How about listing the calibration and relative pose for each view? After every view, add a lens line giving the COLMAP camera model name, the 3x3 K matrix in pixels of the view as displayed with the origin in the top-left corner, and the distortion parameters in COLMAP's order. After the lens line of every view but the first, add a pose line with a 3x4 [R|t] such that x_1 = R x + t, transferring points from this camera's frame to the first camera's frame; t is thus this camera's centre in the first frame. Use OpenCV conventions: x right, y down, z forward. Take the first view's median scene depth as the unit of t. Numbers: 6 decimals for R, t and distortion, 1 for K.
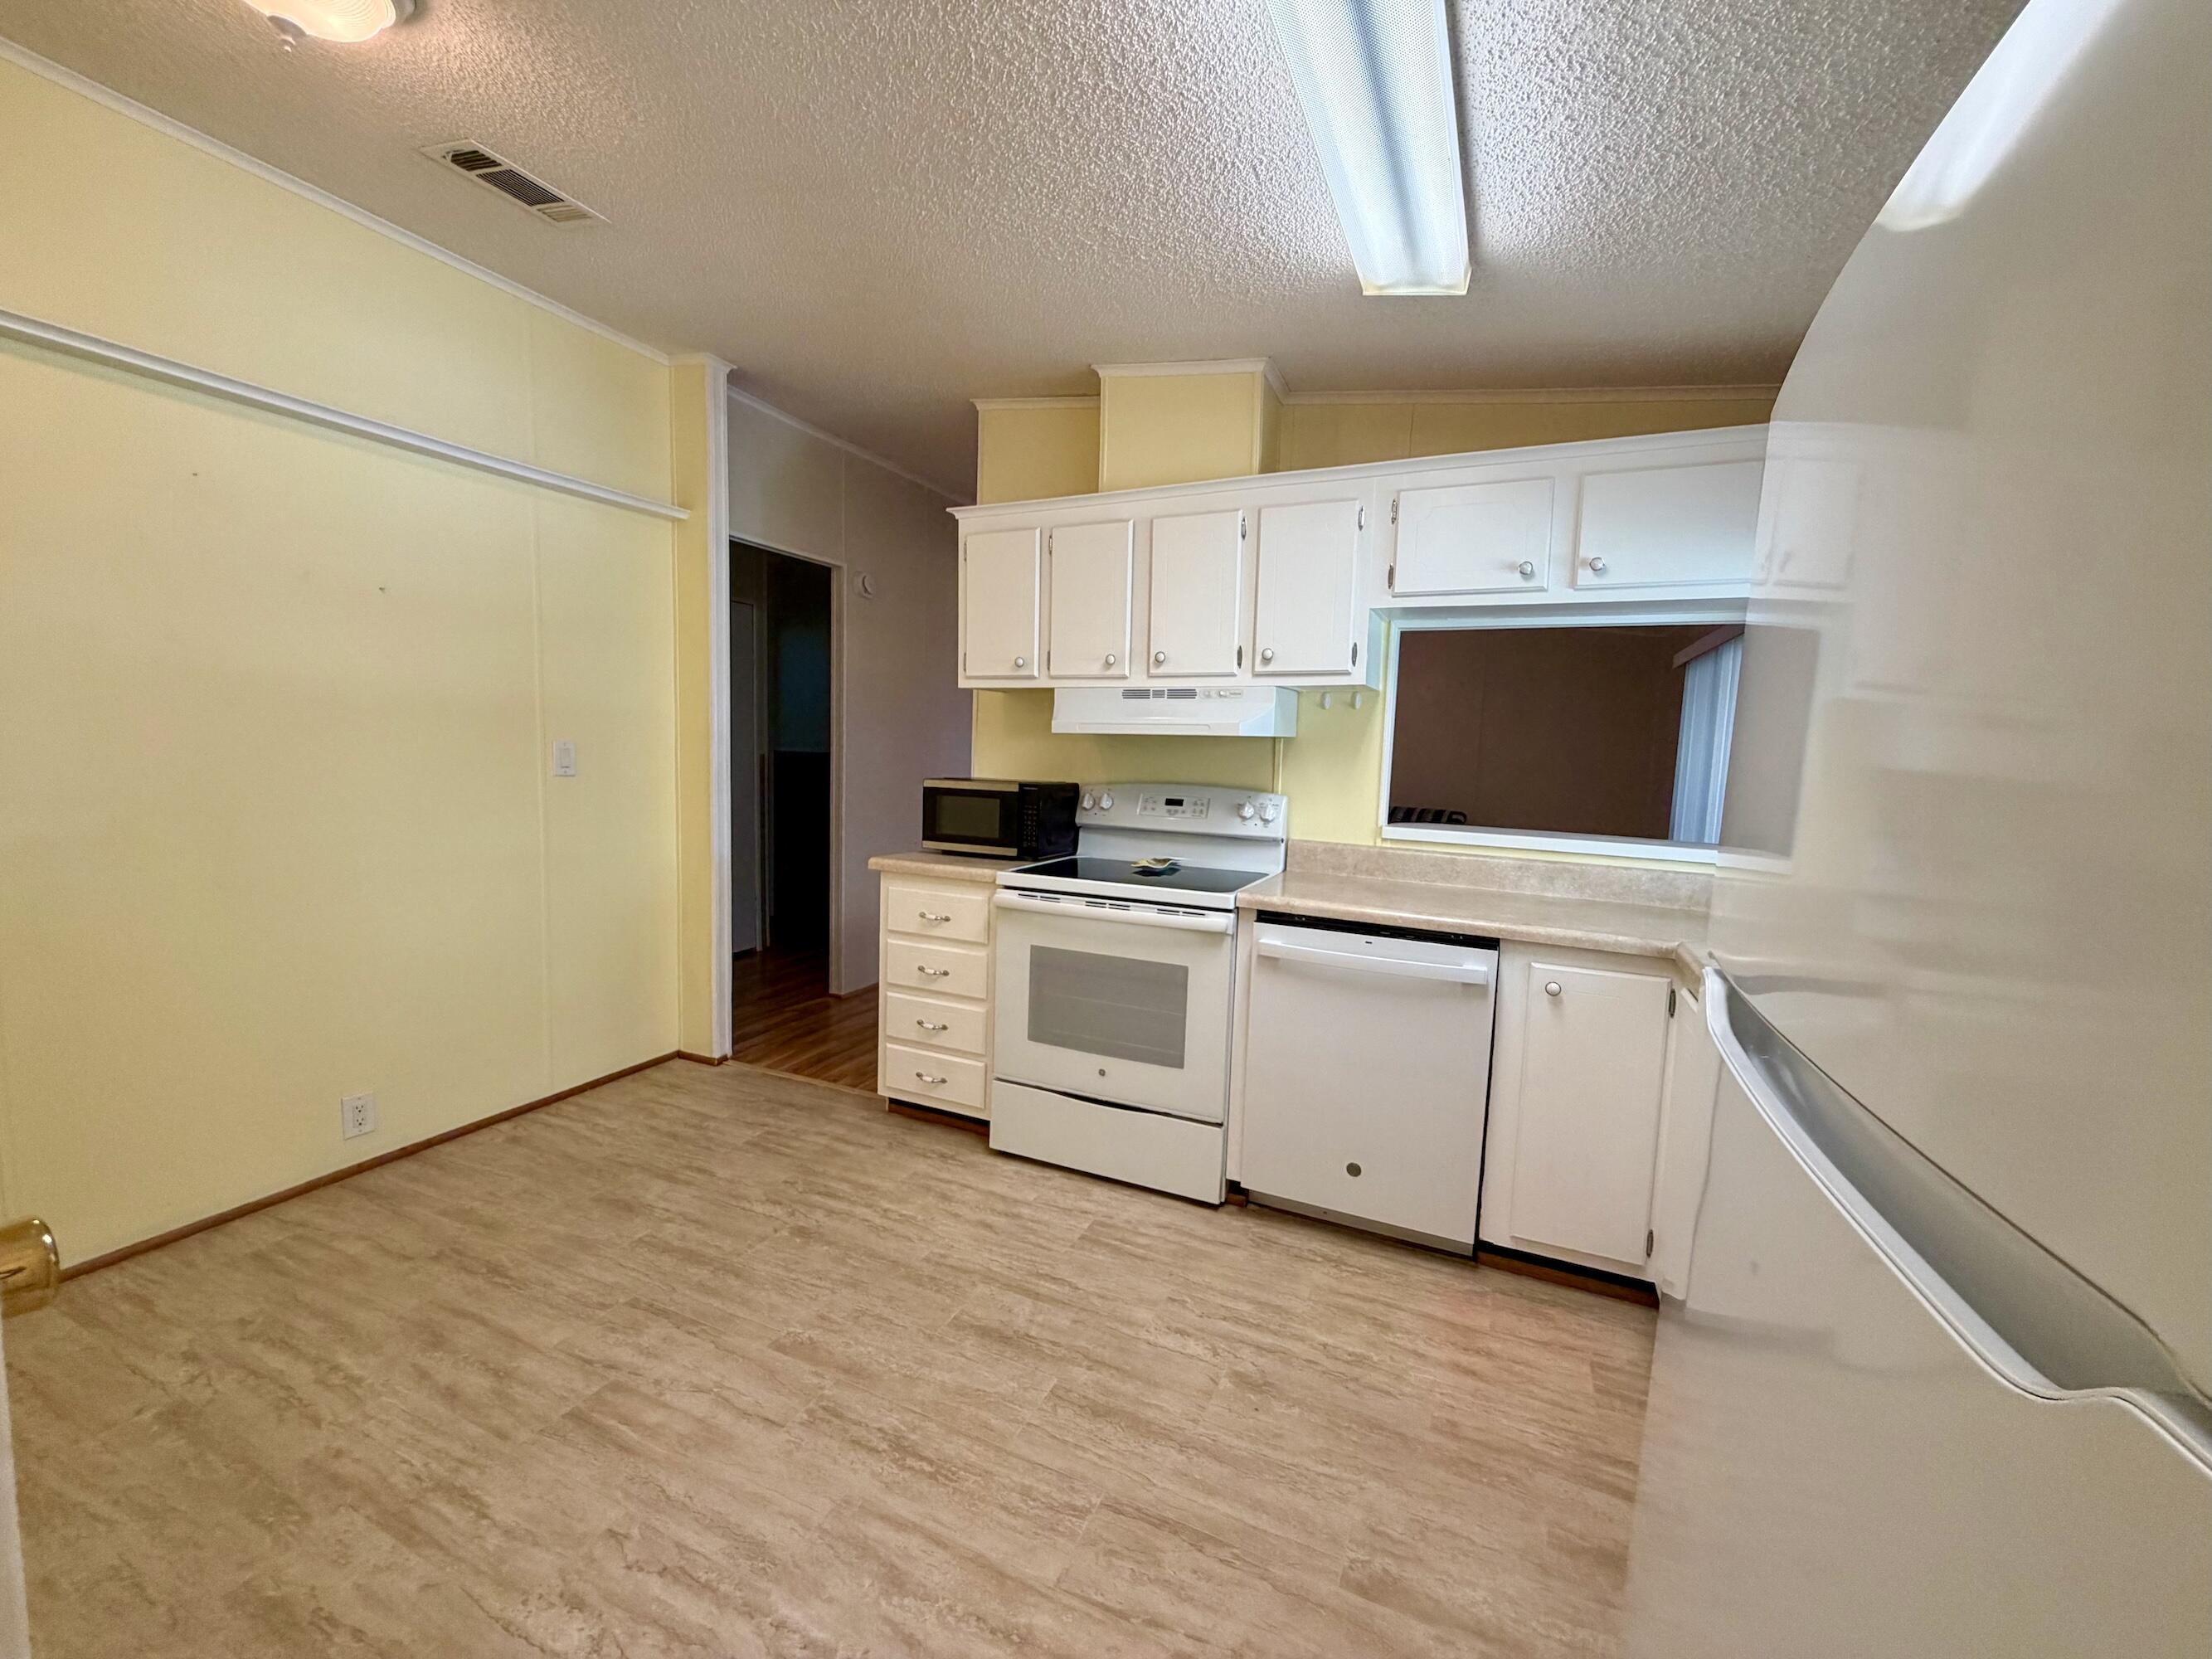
lens RADIAL K [[885.5, 0, 1100.9], [0, 885.5, 823.8], [0, 0, 1]] dist [-0.001860, 0.000212]
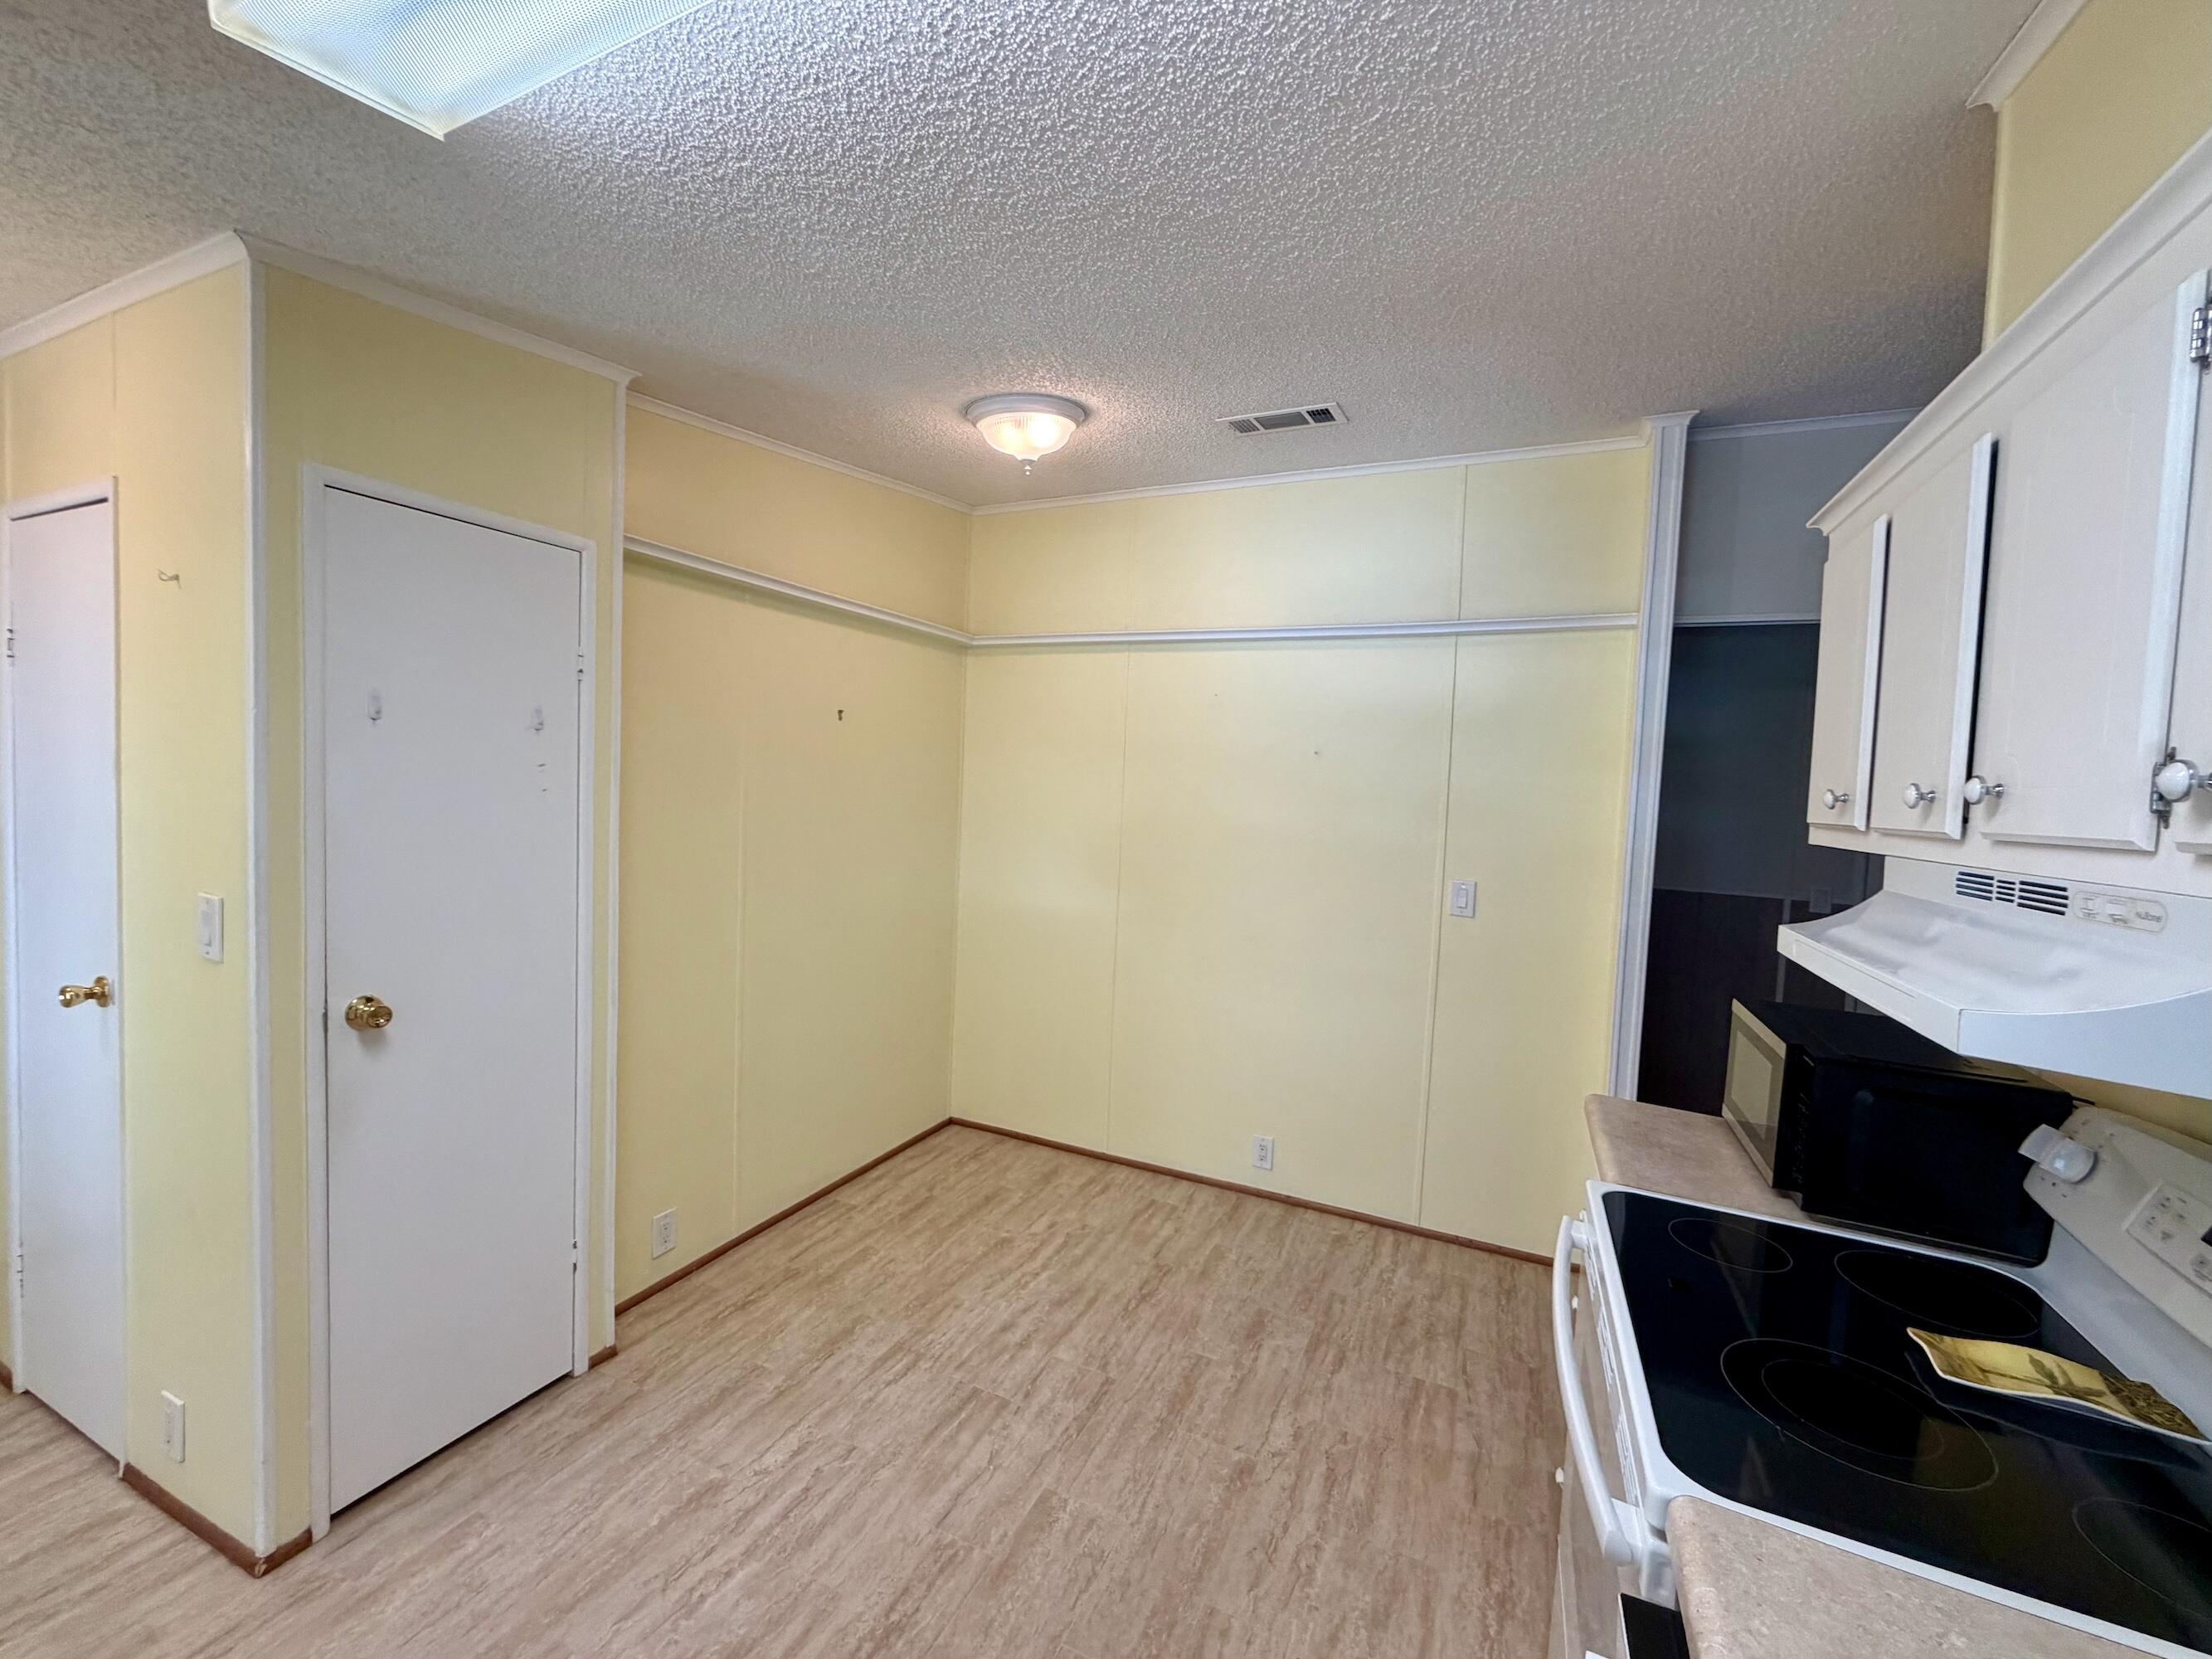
lens RADIAL K [[885.5, 0, 1102.4], [0, 885.5, 821.8], [0, 0, 1]] dist [-0.001860, 0.000212]
pose [[-0.007184, 0.017141, -0.999827, 0.514906], [-0.130987, 0.991222, 0.017935, -0.163848], [0.991358, 0.131093, -0.004876, 0.786696]]
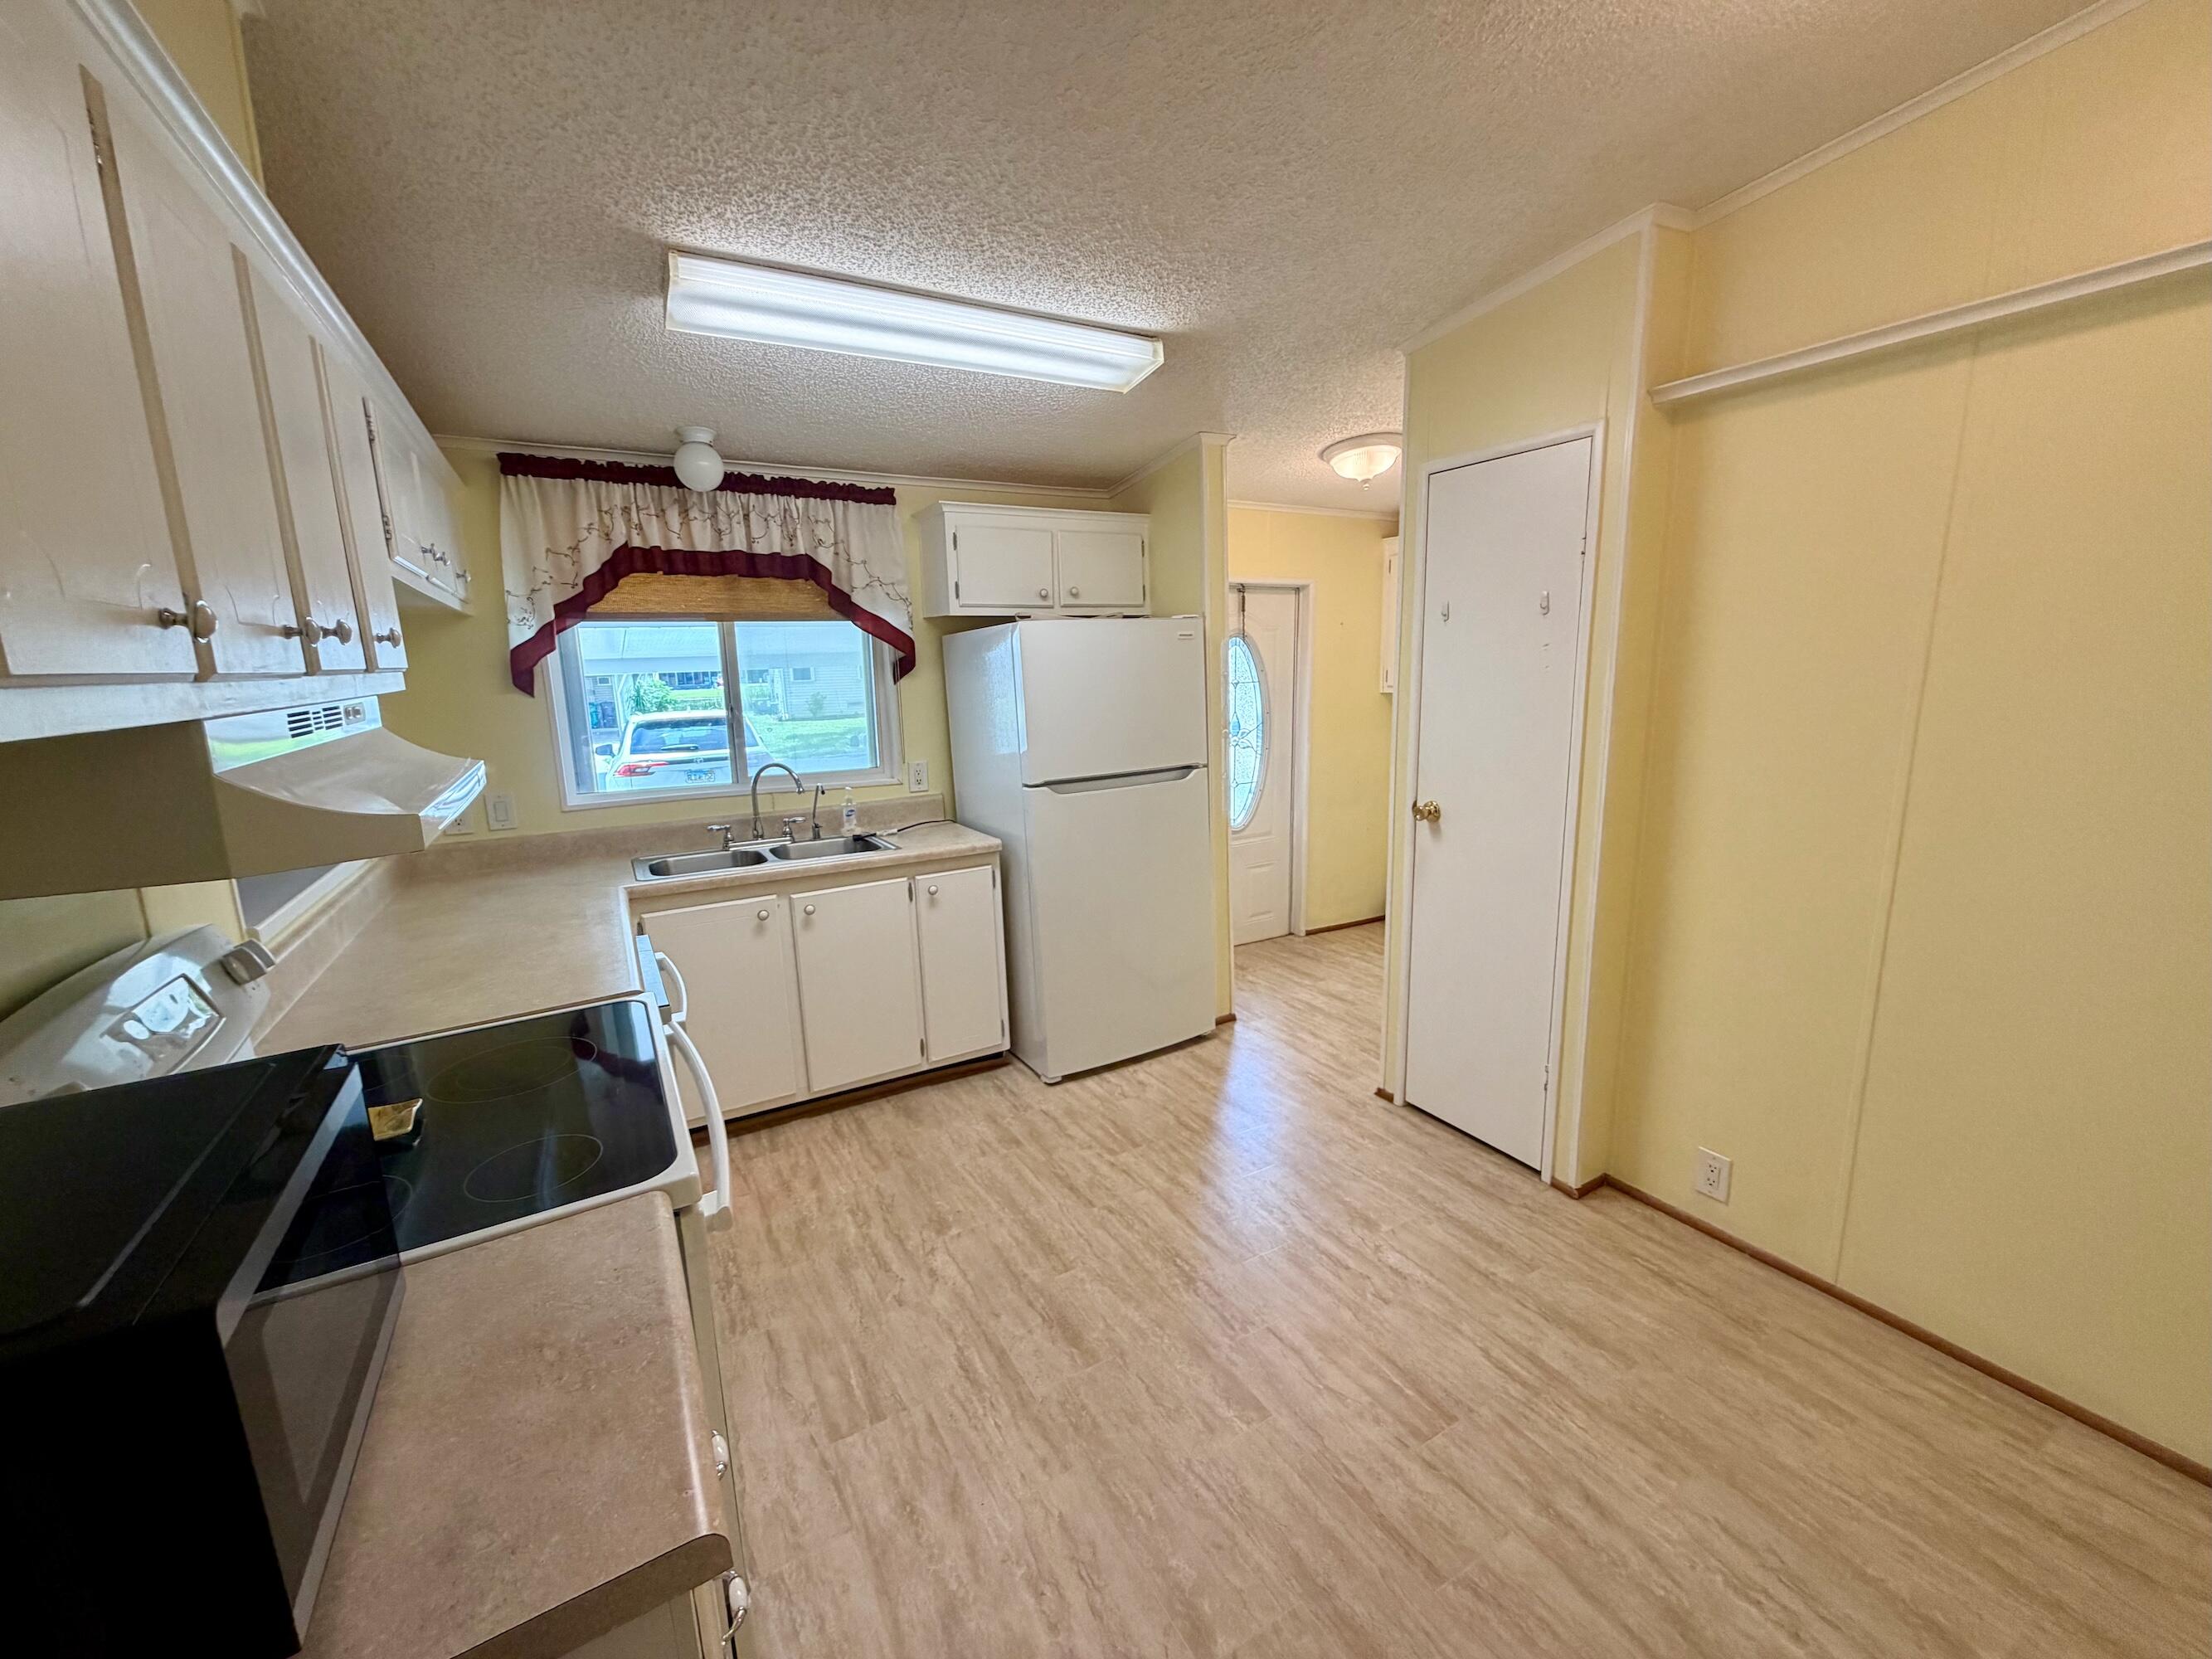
lens RADIAL K [[885.5, 0, 1101.8], [0, 885.5, 822.1], [0, 0, 1]] dist [-0.001860, 0.000212]
pose [[-0.813303, -0.115910, 0.570178, -0.567668], [0.052166, 0.961483, 0.269867, -0.237982], [-0.579497, 0.249228, -0.775931, 1.371496]]
